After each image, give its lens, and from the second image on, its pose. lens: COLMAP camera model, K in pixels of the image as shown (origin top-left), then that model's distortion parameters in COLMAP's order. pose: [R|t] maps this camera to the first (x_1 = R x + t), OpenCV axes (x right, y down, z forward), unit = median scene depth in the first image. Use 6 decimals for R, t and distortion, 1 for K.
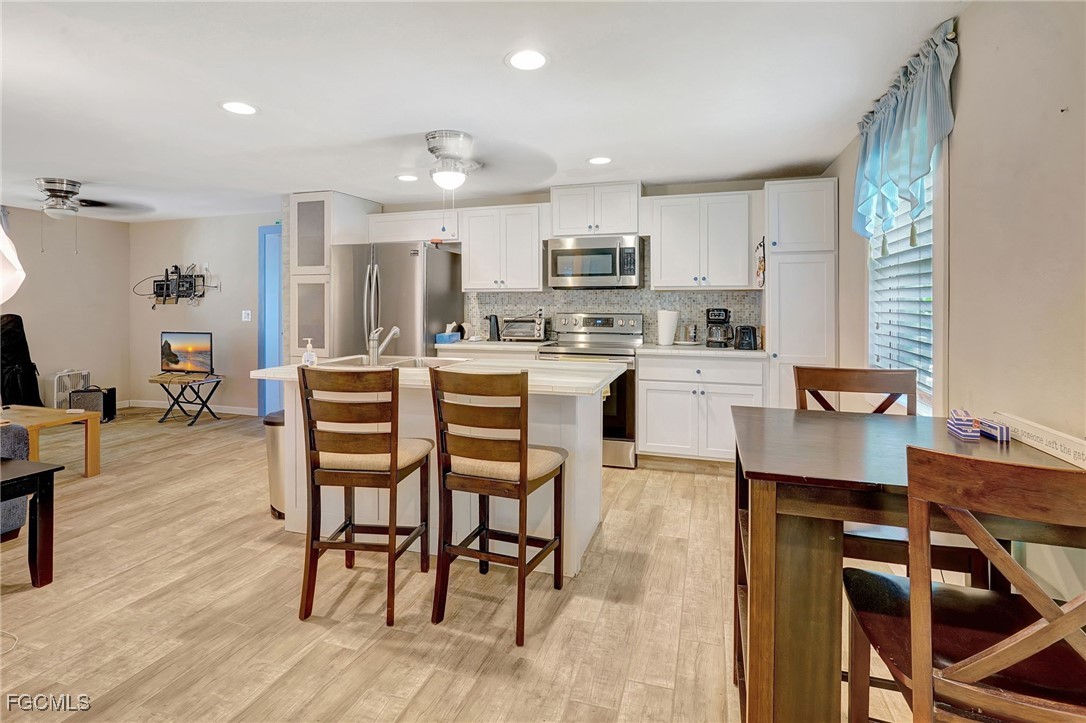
lens RADIAL K [[533.0, 0, 540.1], [0, 533.0, 304.8], [0, 0, 1]] dist [-0.002694, -0.000140]
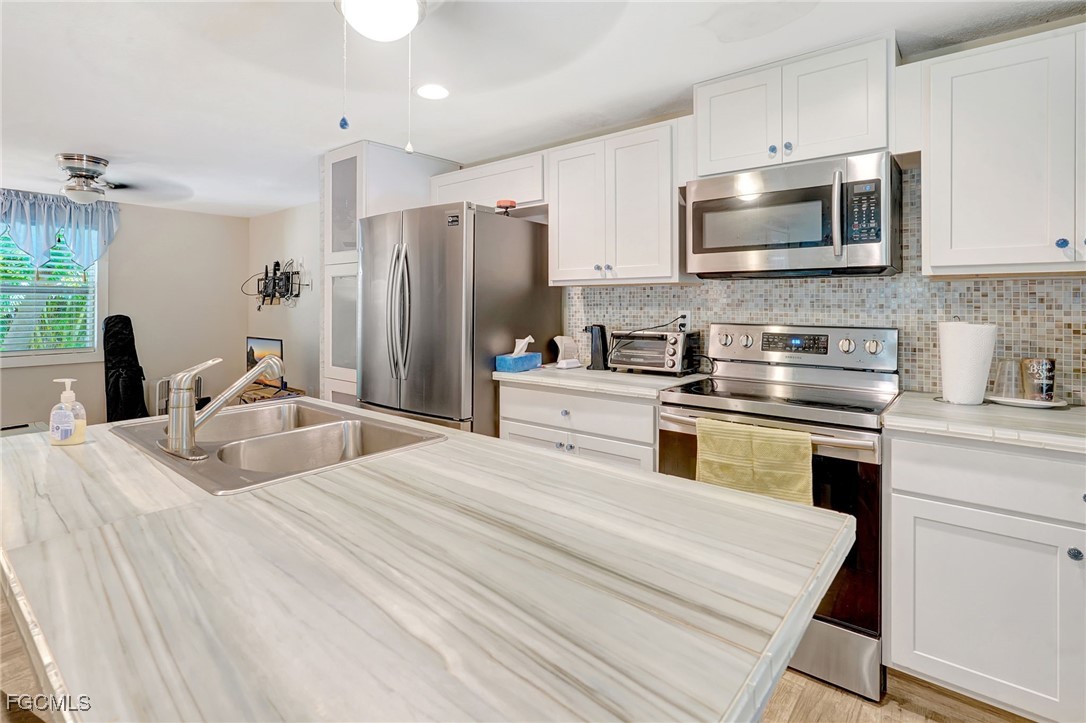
lens RADIAL K [[533.0, 0, 540.1], [0, 533.0, 304.8], [0, 0, 1]] dist [-0.002694, -0.000140]
pose [[0.927518, 0.002441, -0.373770, 0.077442], [-0.003858, 0.999988, -0.003045, -0.000836], [0.373758, 0.004266, 0.927516, 0.460100]]
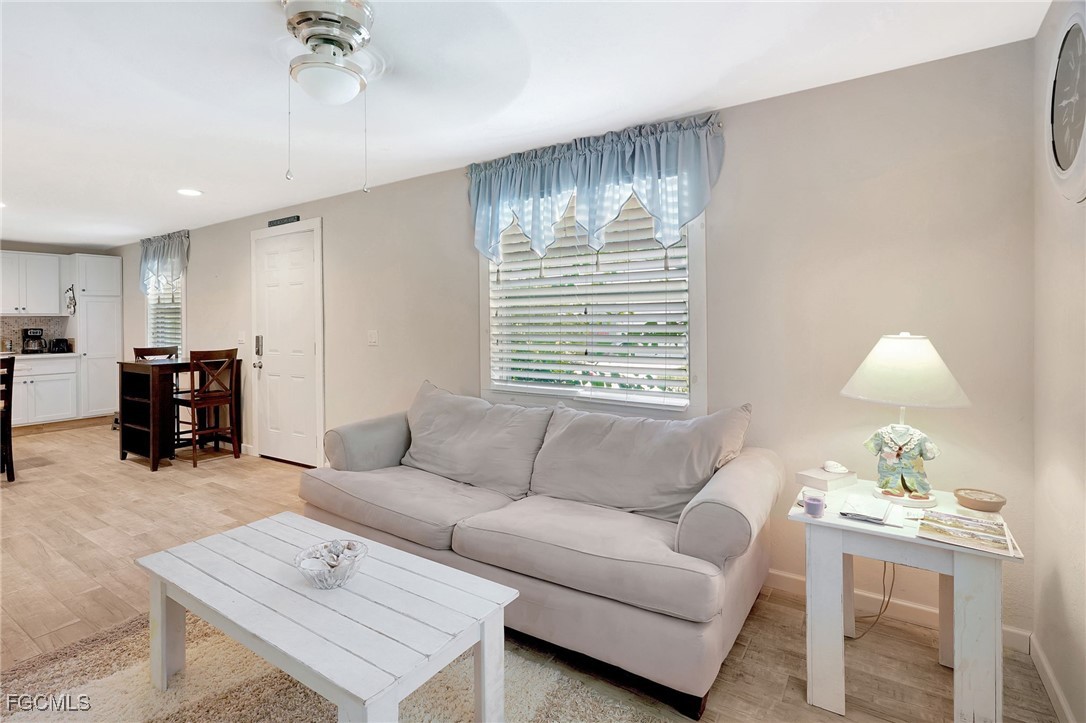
lens RADIAL K [[533.0, 0, 540.1], [0, 533.0, 304.8], [0, 0, 1]] dist [-0.002694, -0.000140]
pose [[0.277305, 0.014899, 0.960666, -0.677110], [0.018432, 0.999613, -0.020823, -0.001982], [-0.960605, 0.023482, 0.276923, -0.757956]]
